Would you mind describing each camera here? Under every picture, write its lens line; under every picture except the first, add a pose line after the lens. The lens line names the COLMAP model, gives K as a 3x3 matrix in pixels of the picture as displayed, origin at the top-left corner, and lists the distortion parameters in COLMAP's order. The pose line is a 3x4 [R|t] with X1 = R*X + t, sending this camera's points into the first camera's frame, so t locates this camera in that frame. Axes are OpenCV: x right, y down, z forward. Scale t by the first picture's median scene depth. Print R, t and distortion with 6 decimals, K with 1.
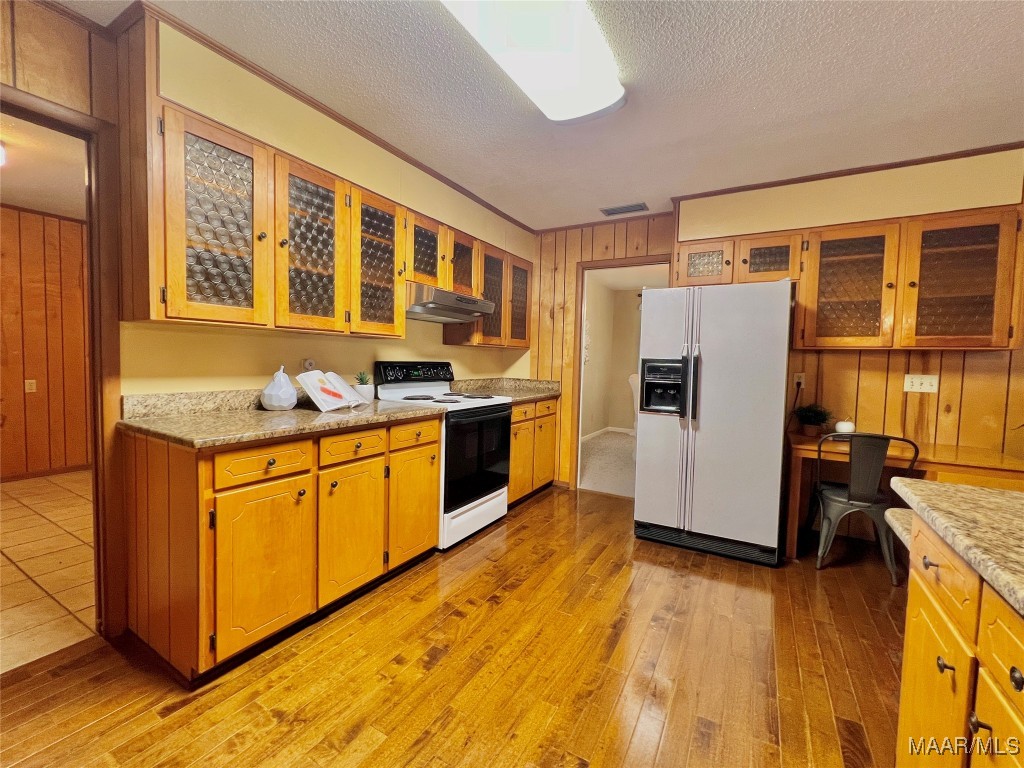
lens RADIAL K [[433.8, 0, 508.0], [0, 433.8, 381.0], [0, 0, 1]] dist [-0.000973, 0.000161]
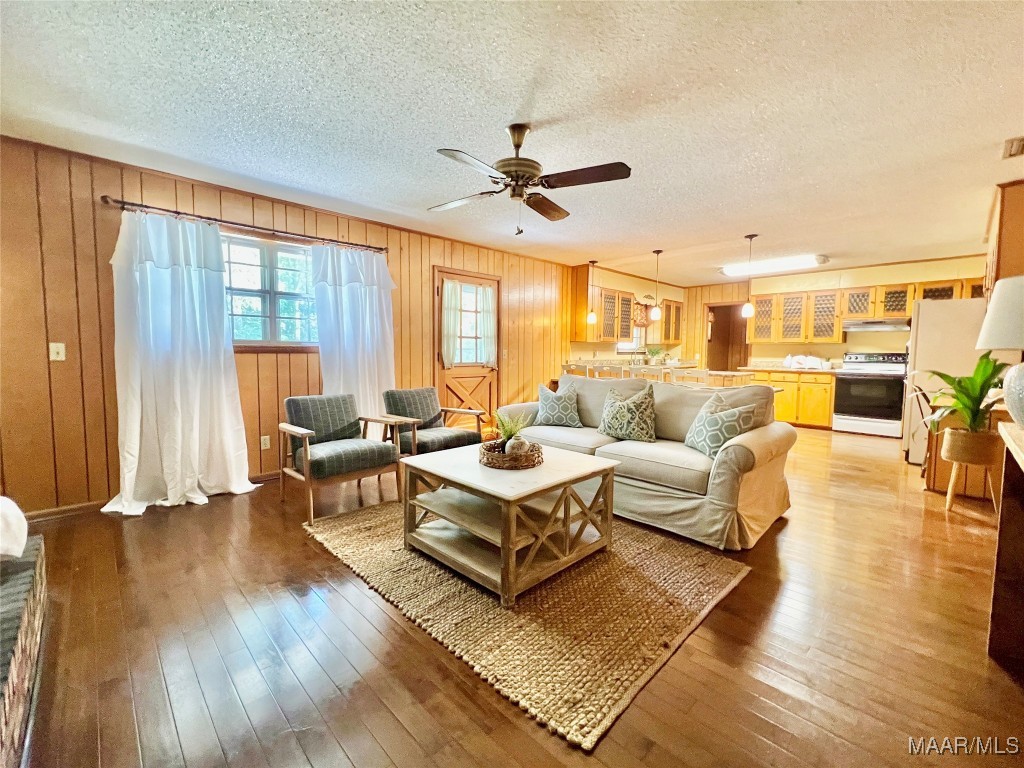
lens RADIAL K [[433.8, 0, 508.0], [0, 433.8, 381.0], [0, 0, 1]] dist [-0.000973, 0.000161]
pose [[-0.267114, 0.038897, -0.962880, 2.703567], [-0.064910, 0.996190, 0.058250, 0.096962], [0.961476, 0.078060, -0.263571, -0.123984]]
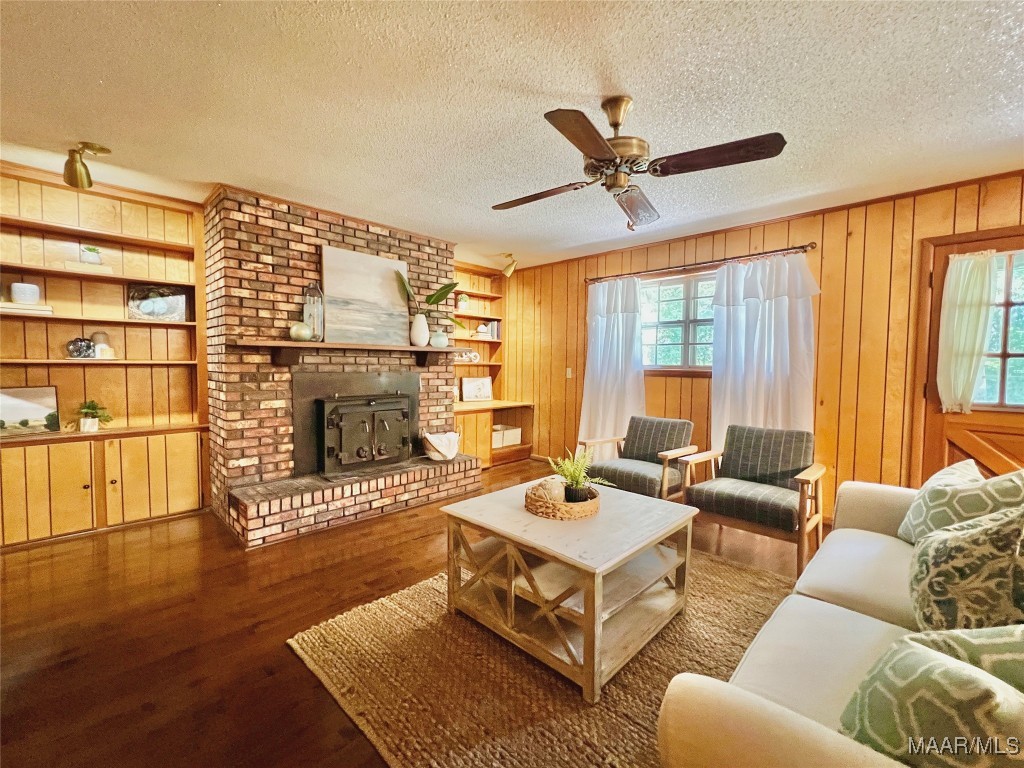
lens RADIAL K [[433.8, 0, 508.0], [0, 433.8, 381.0], [0, 0, 1]] dist [-0.000973, 0.000161]
pose [[-0.967483, -0.048872, 0.248169, 1.699925], [-0.024825, 0.994766, 0.099120, 0.009778], [-0.251714, 0.089736, -0.963632, 0.441945]]
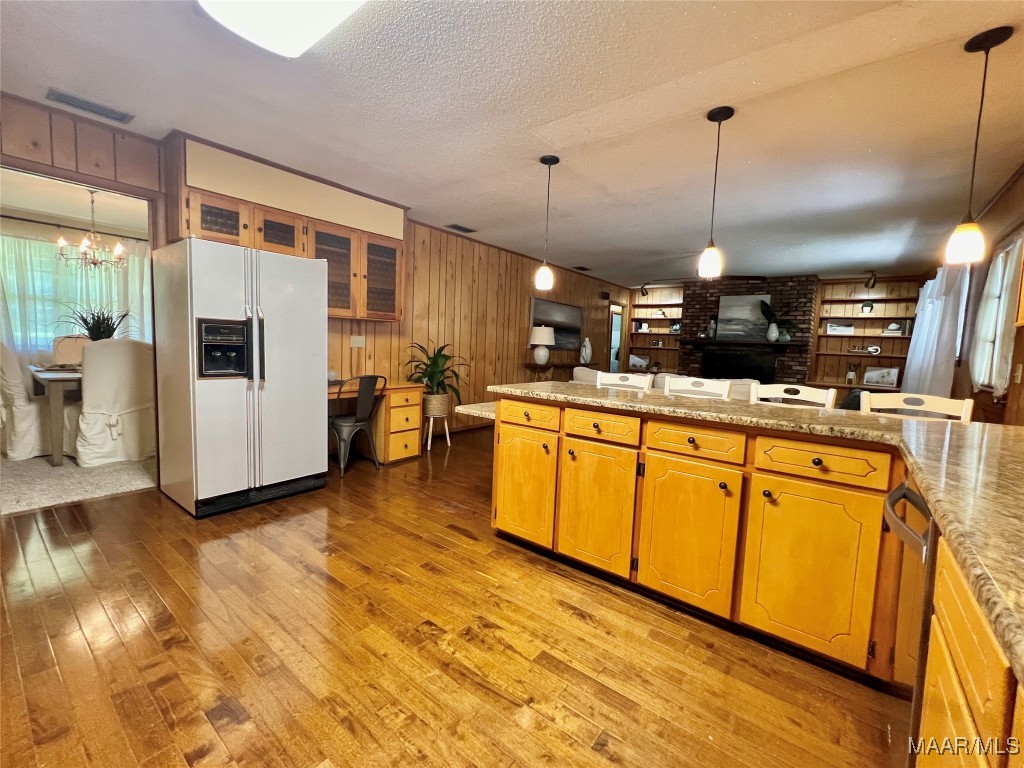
lens RADIAL K [[433.8, 0, 508.0], [0, 433.8, 381.0], [0, 0, 1]] dist [-0.000973, 0.000161]
pose [[0.142566, -0.103825, 0.984325, -0.527870], [0.013453, 0.994595, 0.102960, -0.006729], [-0.989694, -0.001437, 0.143192, 0.275455]]
